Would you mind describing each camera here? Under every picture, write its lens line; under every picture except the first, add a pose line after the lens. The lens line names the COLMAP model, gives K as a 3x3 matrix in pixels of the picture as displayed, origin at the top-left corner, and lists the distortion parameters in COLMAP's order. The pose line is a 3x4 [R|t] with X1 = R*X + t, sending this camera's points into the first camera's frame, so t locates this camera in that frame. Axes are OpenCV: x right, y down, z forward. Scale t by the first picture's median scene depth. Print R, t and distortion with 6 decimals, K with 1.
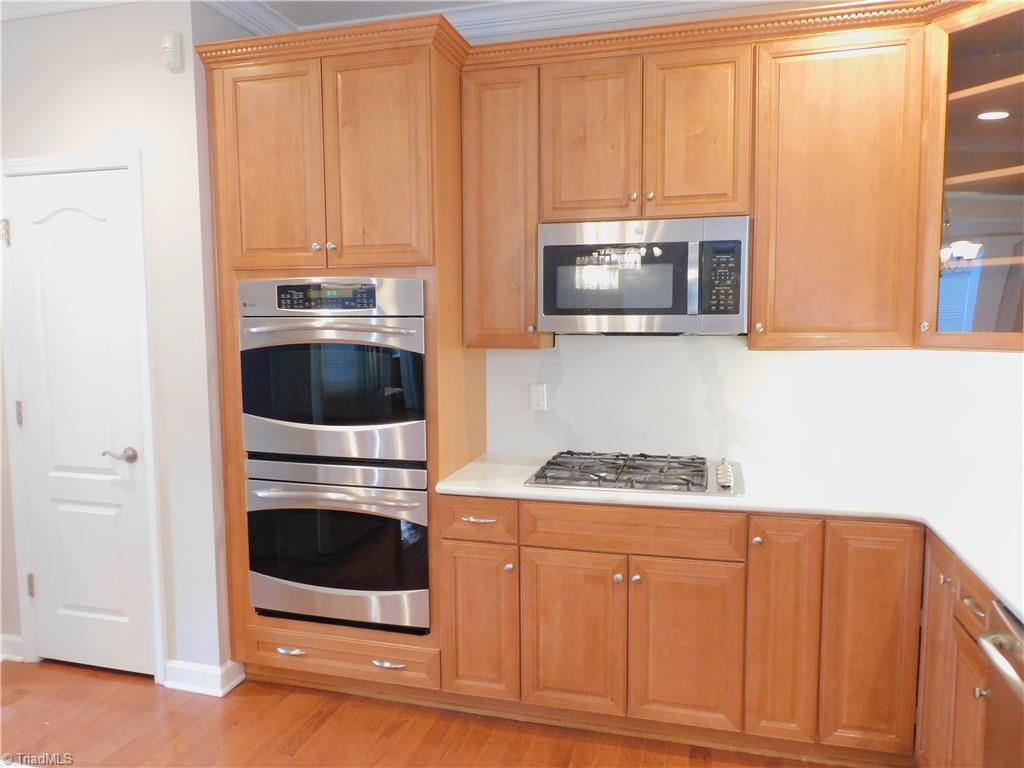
lens RADIAL K [[733.6, 0, 512.1], [0, 733.6, 386.1], [0, 0, 1]] dist [-0.006278, 0.003587]
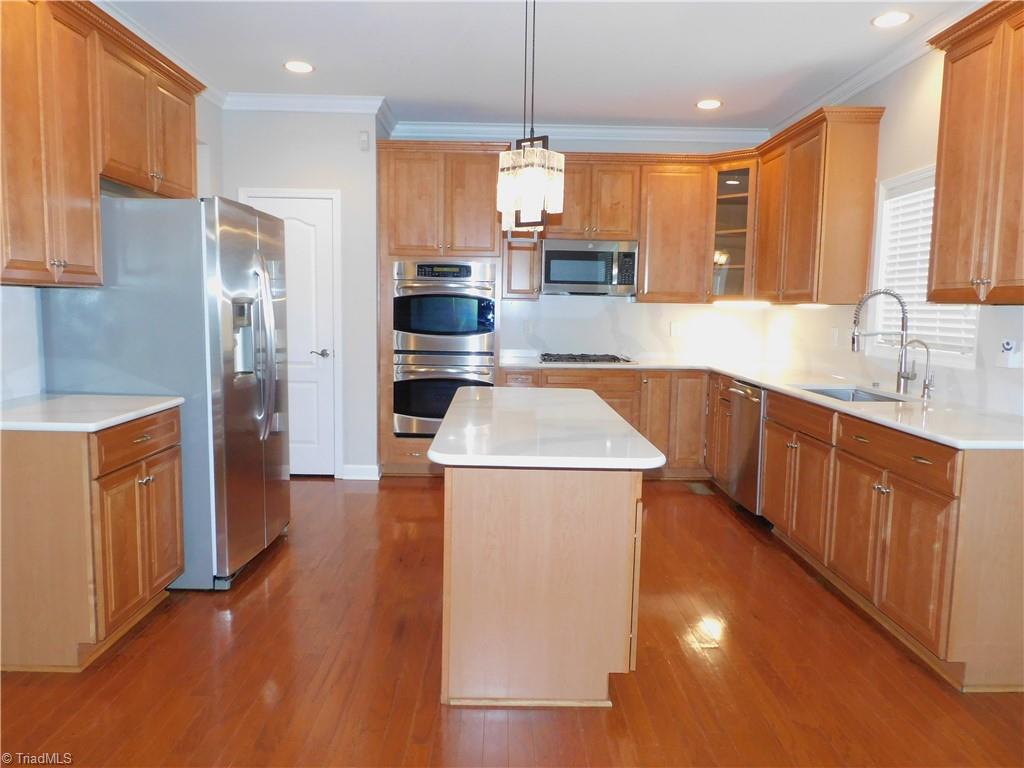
lens RADIAL K [[733.6, 0, 509.5], [0, 733.6, 386.9], [0, 0, 1]] dist [-0.006278, 0.003587]
pose [[0.959507, -0.006921, 0.281600, -0.649787], [0.002814, 0.999884, 0.014987, 0.166987], [-0.281671, -0.013588, 0.959415, -0.985061]]
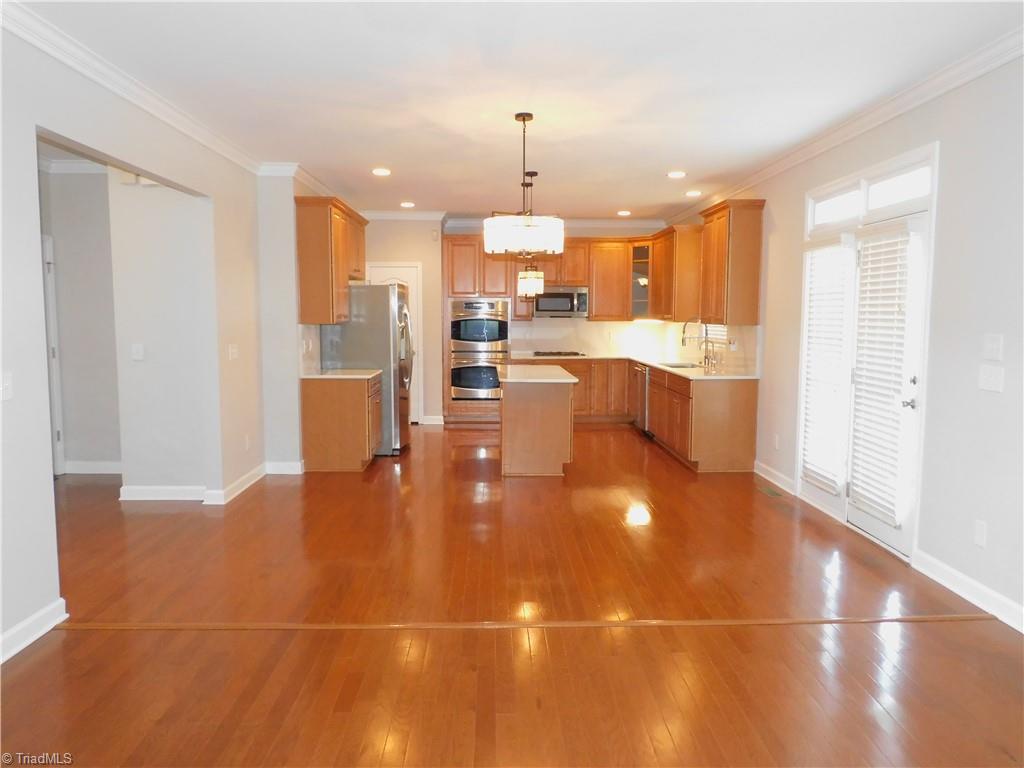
lens RADIAL K [[733.6, 0, 514.5], [0, 733.6, 380.1], [0, 0, 1]] dist [-0.006278, 0.003587]
pose [[0.953264, -0.017317, 0.301642, -1.178084], [0.019419, 0.999804, -0.003972, 0.259534], [-0.301514, 0.009644, 0.953413, -2.473367]]
